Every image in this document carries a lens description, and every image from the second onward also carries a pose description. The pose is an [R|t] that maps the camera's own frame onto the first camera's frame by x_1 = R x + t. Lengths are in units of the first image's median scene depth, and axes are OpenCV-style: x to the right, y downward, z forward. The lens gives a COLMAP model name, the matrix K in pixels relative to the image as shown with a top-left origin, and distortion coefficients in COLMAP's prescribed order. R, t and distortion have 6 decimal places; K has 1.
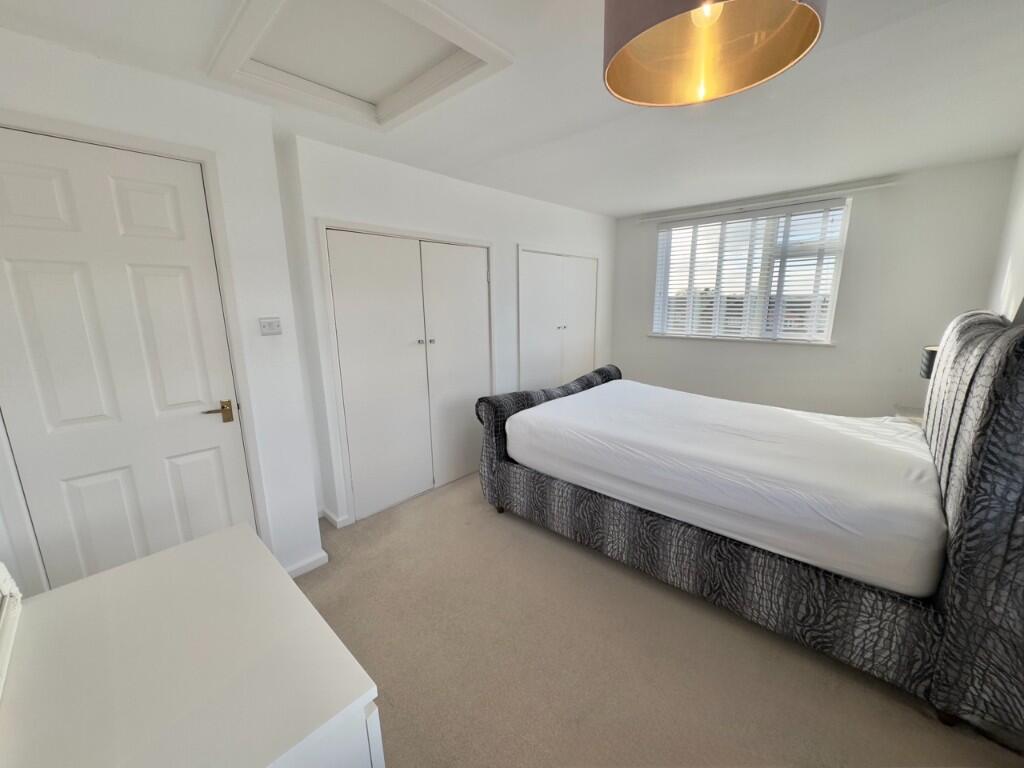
lens RADIAL K [[405.1, 0, 503.6], [0, 405.1, 381.0], [0, 0, 1]] dist [-0.003988, 0.000947]
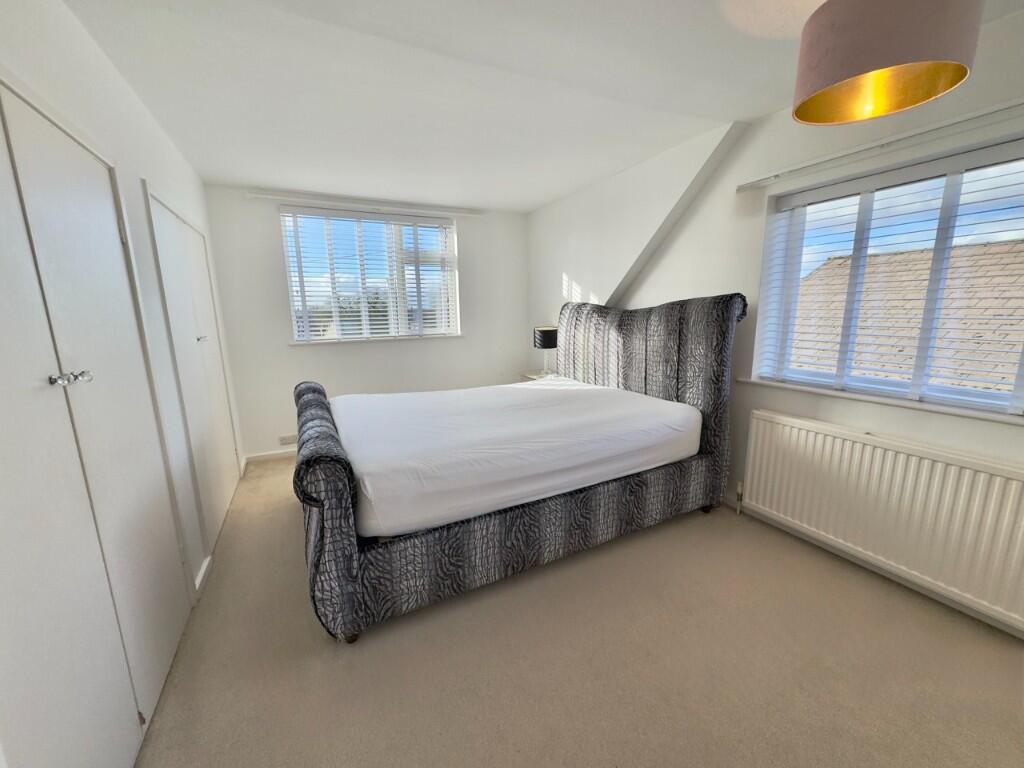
lens RADIAL K [[405.1, 0, 507.2], [0, 405.1, 384.9], [0, 0, 1]] dist [-0.003988, 0.000947]
pose [[0.331743, -0.167031, 0.928465, -0.508941], [0.197459, 0.974694, 0.104795, -0.064905], [-0.922473, 0.148568, 0.356329, 0.650301]]
